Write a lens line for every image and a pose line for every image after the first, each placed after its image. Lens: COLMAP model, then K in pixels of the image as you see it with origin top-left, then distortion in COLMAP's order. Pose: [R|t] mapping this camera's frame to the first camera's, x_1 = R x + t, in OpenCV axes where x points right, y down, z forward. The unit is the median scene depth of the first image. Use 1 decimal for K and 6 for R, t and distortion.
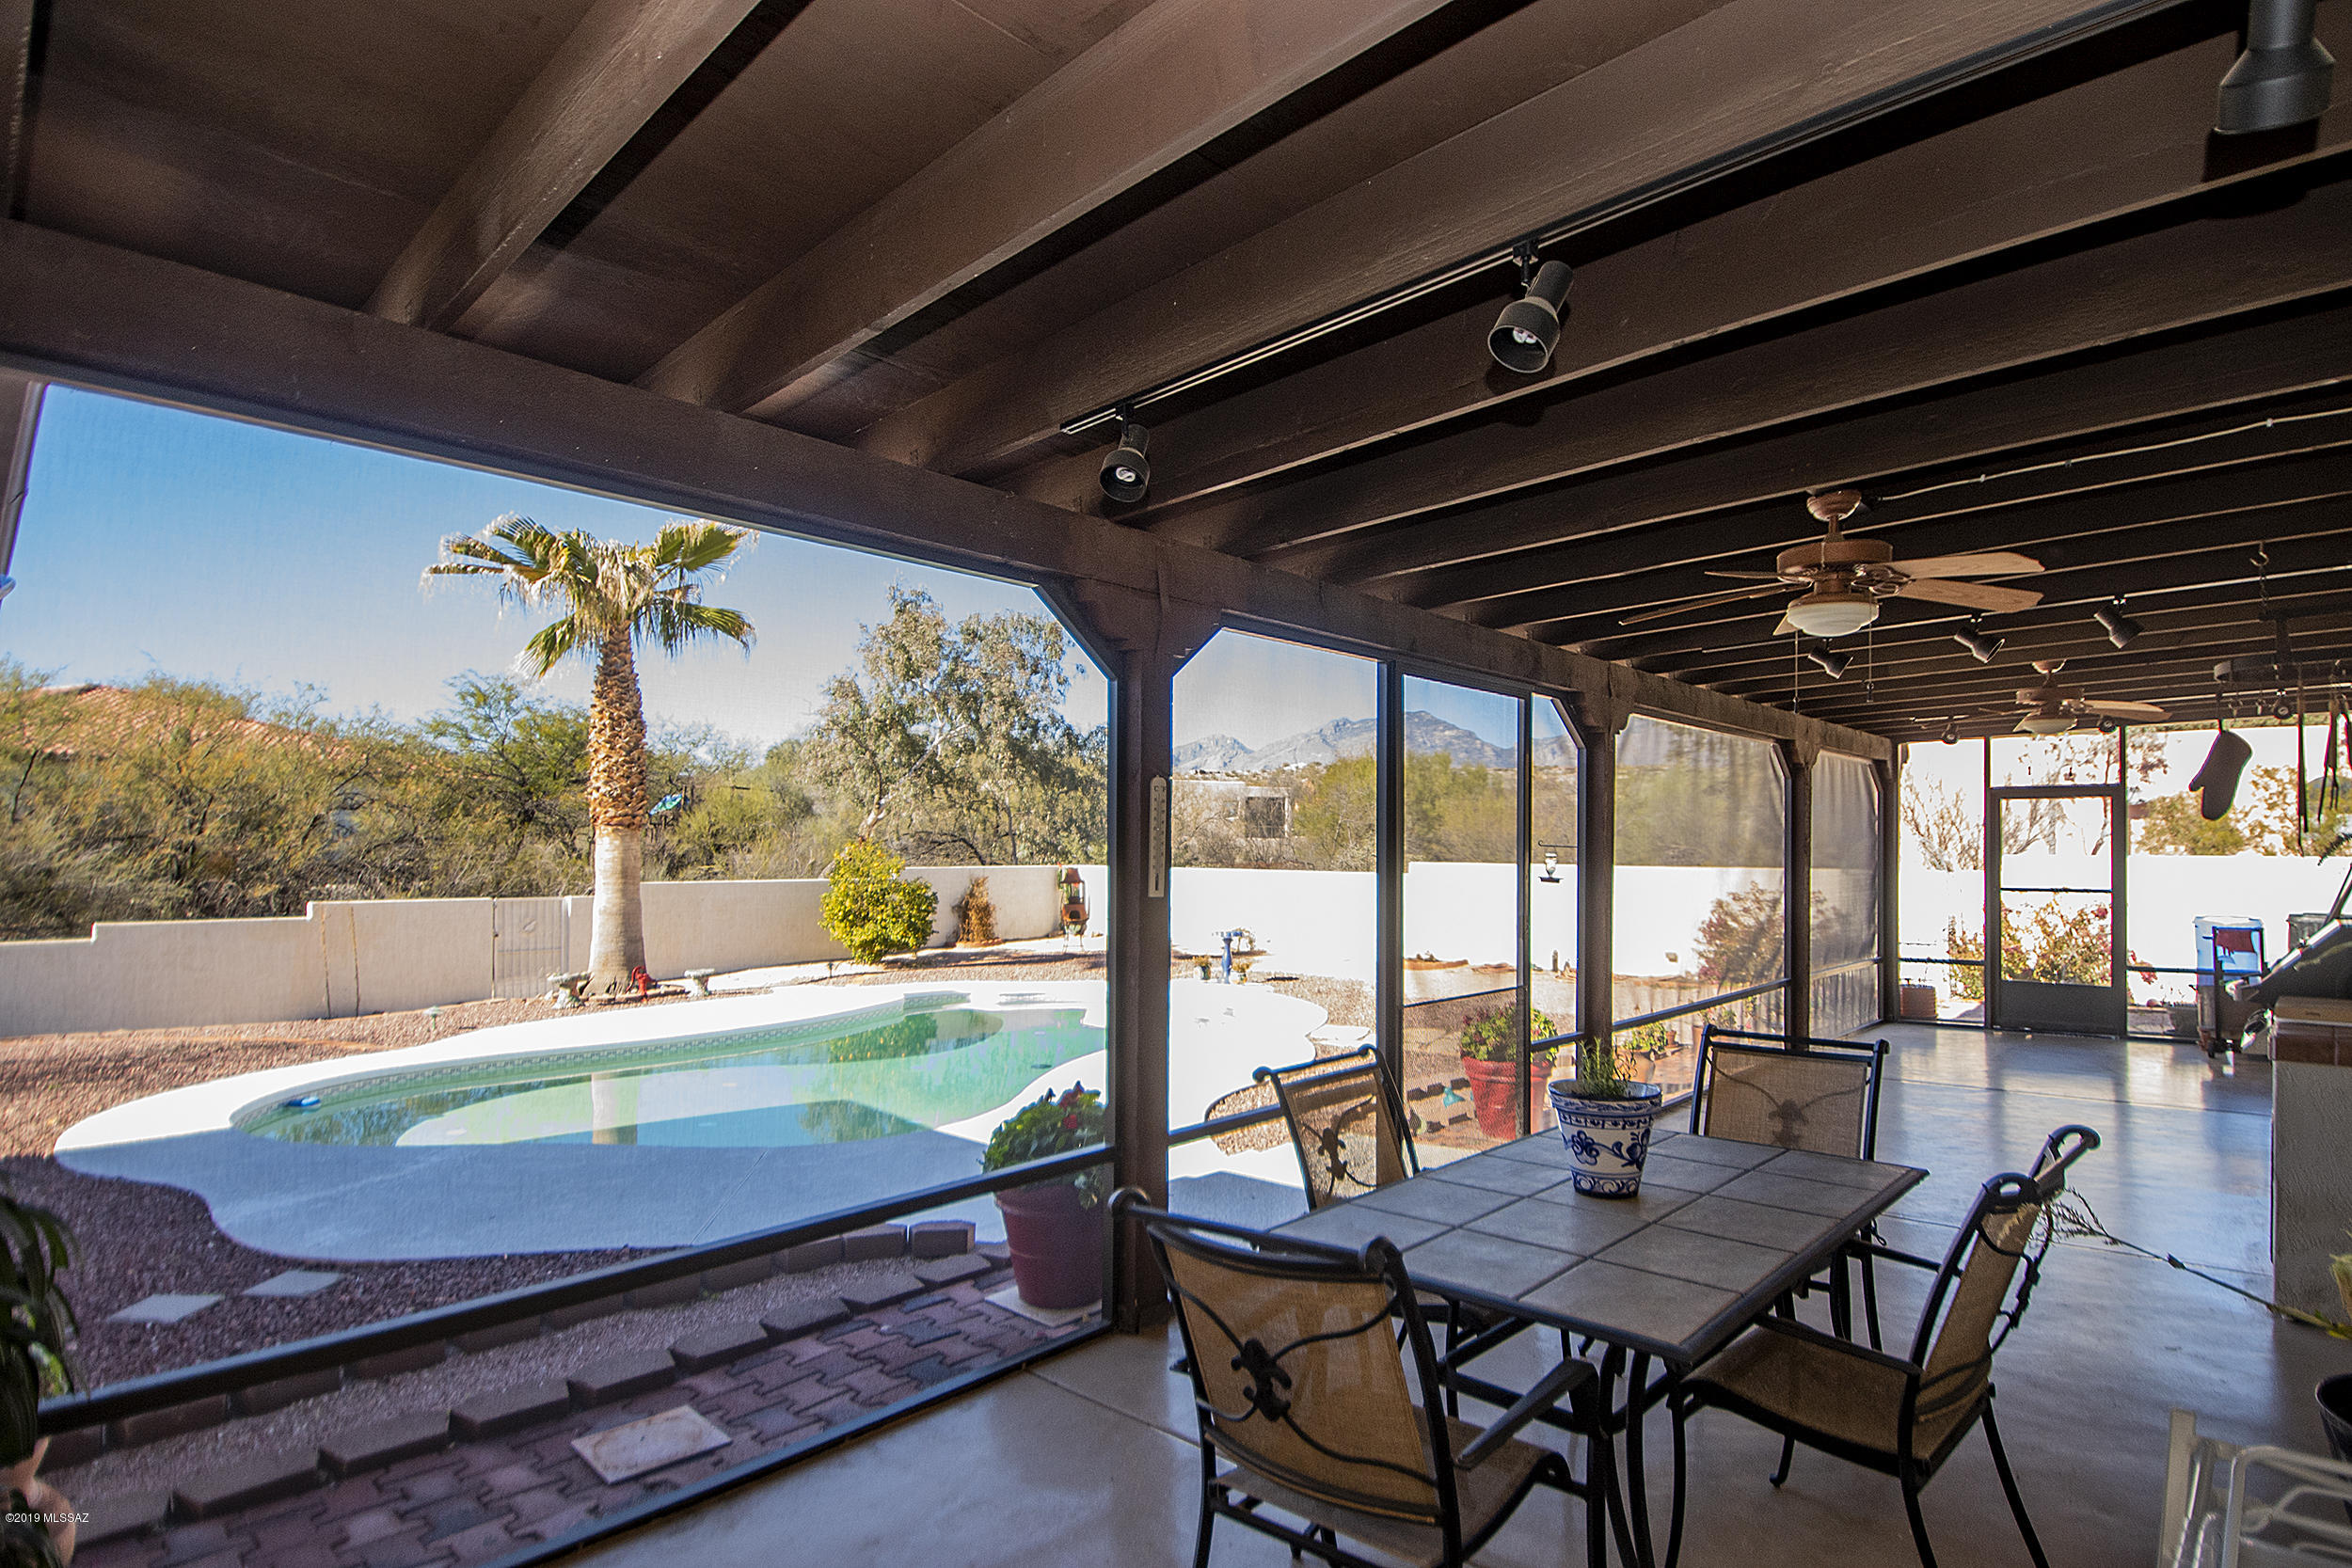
lens RADIAL K [[1208.4, 0, 1248.9], [0, 1208.4, 832.1], [0, 0, 1]] dist [-0.012818, -0.001699]
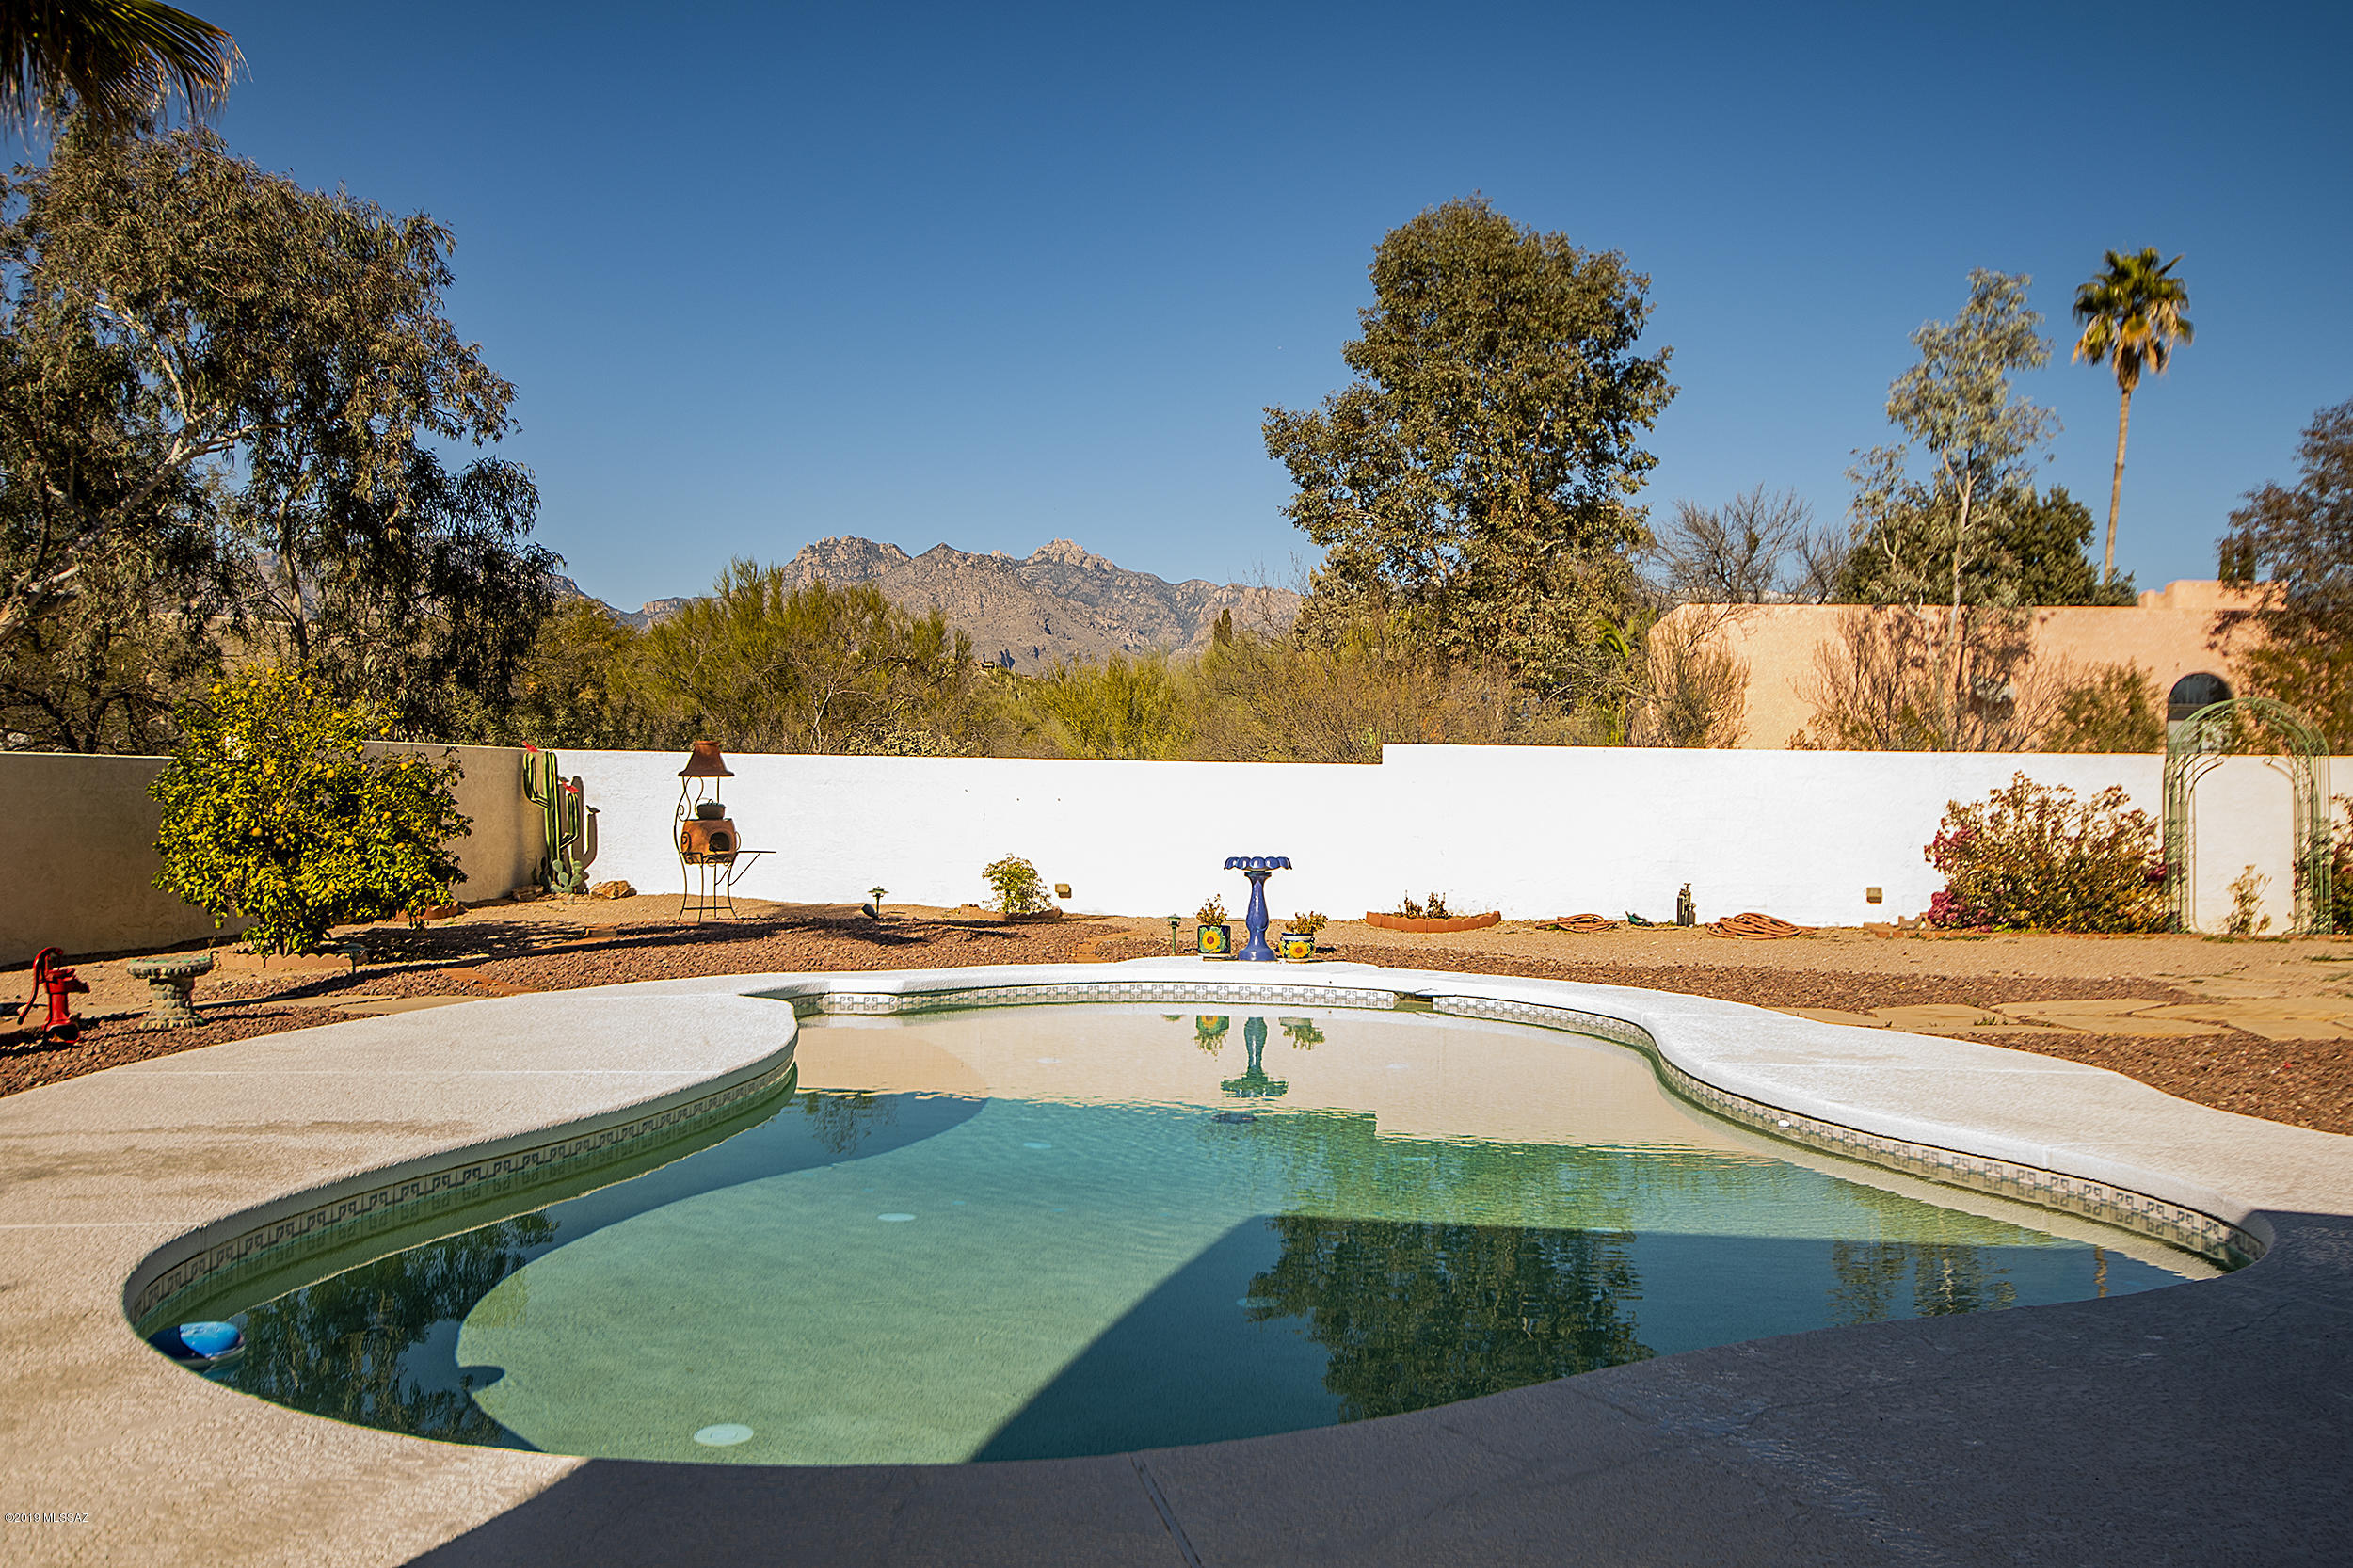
lens RADIAL K [[1995.8, 0, 1290.3], [0, 1995.8, 833.2], [0, 0, 1]] dist [0.073094, -0.006081]
pose [[0.865794, 0.001629, 0.500399, -0.380624], [-0.020469, 0.999273, 0.032164, 0.038834], [-0.499982, -0.038090, 0.865197, 0.225071]]
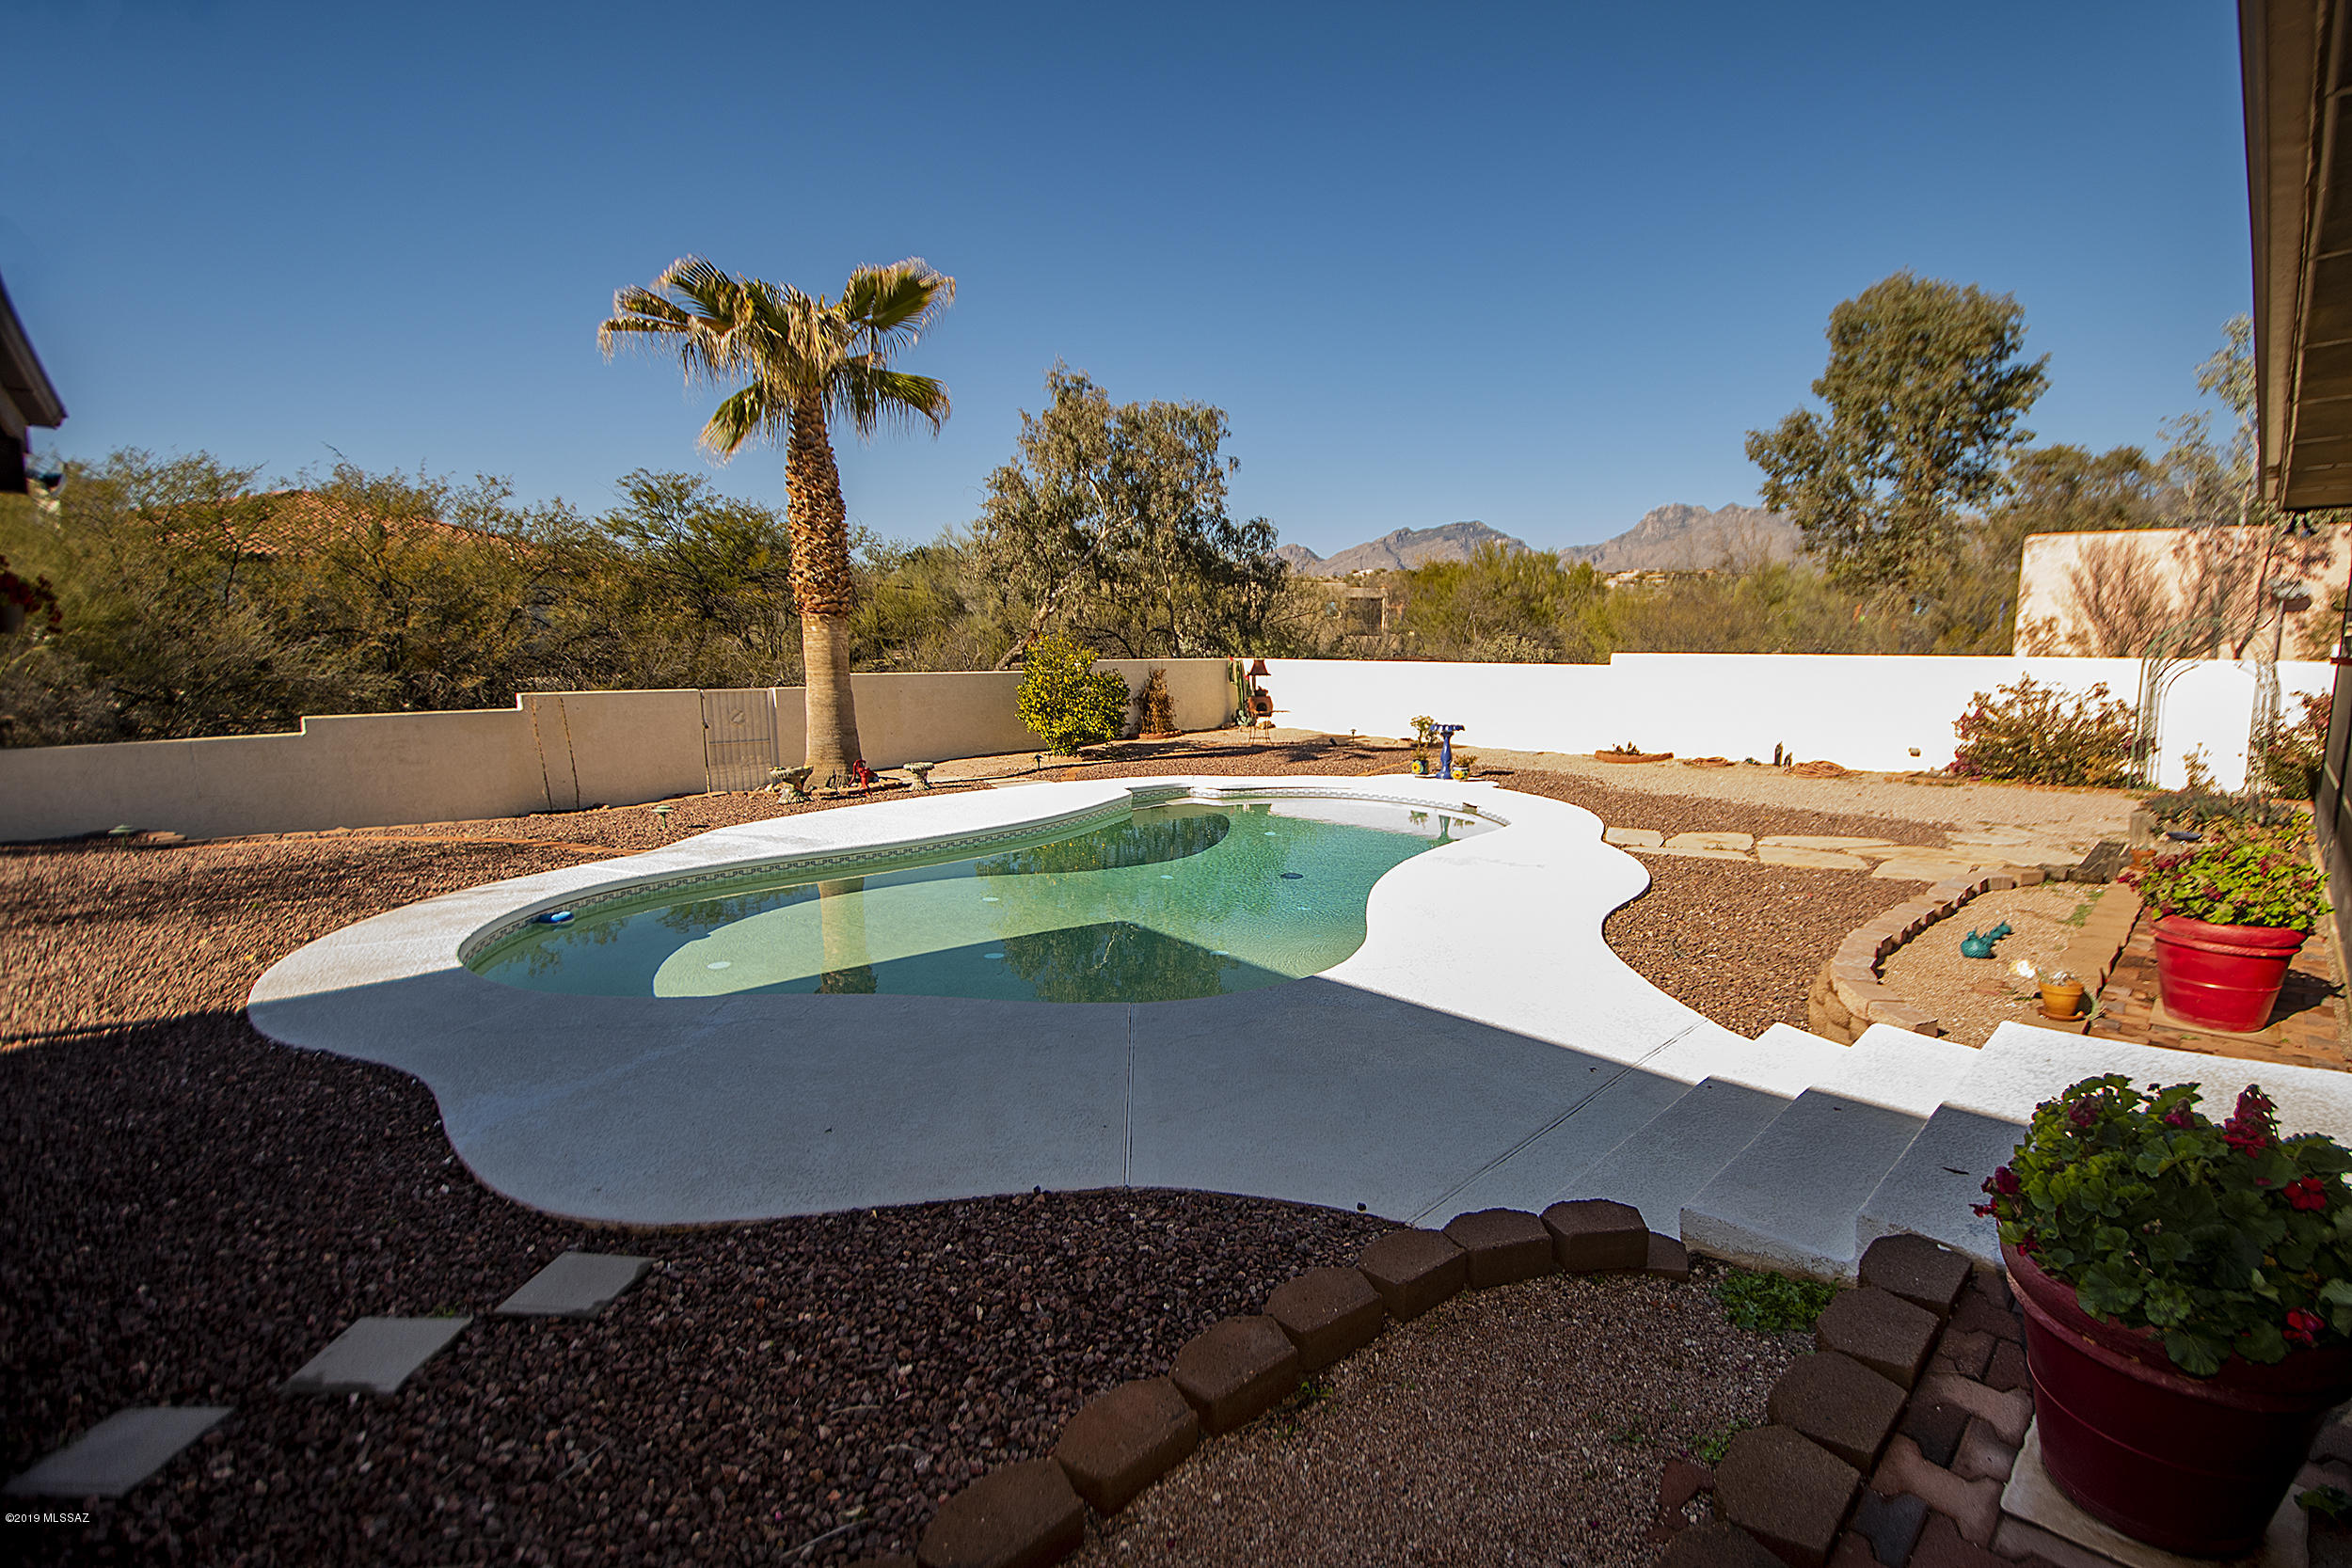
lens RADIAL K [[1056.9, 0, 1267.7], [0, 1056.9, 805.9], [0, 0, 1]] dist [0.000608, -0.005992]
pose [[0.998910, 0.006179, -0.046263, -0.107565], [0.001369, 0.986891, 0.161383, 0.008863], [0.046654, -0.161271, 0.985807, 0.133474]]
